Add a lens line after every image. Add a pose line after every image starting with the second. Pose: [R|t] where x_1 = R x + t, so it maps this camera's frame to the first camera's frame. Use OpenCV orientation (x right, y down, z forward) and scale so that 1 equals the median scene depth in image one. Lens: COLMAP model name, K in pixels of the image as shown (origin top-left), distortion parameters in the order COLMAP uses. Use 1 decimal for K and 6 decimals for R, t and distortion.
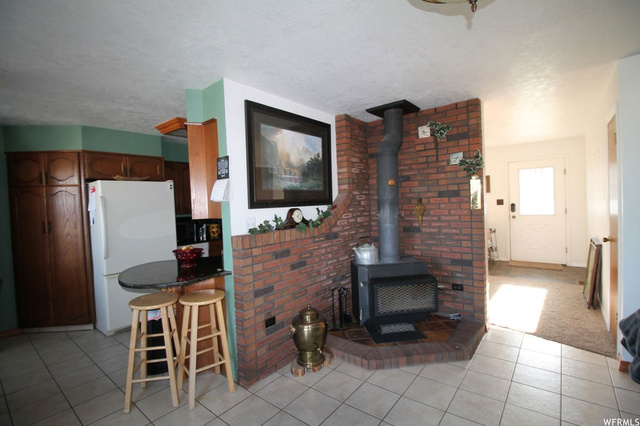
lens RADIAL K [[301.3, 0, 321.8], [0, 301.3, 209.2], [0, 0, 1]] dist [-0.004835, -0.001886]
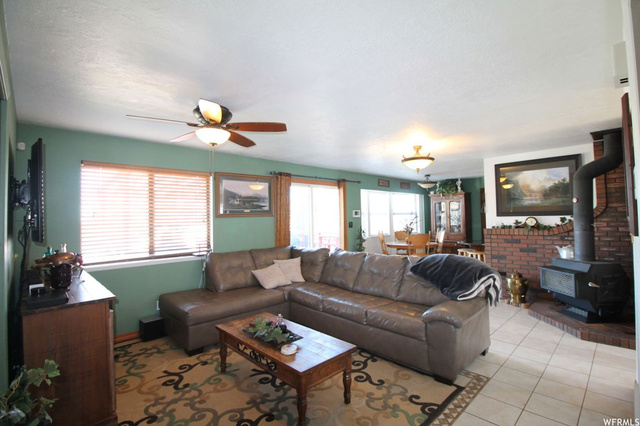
lens RADIAL K [[302.0, 0, 322.1], [0, 302.0, 210.9], [0, 0, 1]] dist [-0.000609, 0.000110]
pose [[-0.112876, 0.015537, -0.993488, 1.568638], [-0.002124, 0.999872, 0.015878, -0.055196], [0.993607, 0.003903, -0.112828, 0.033563]]
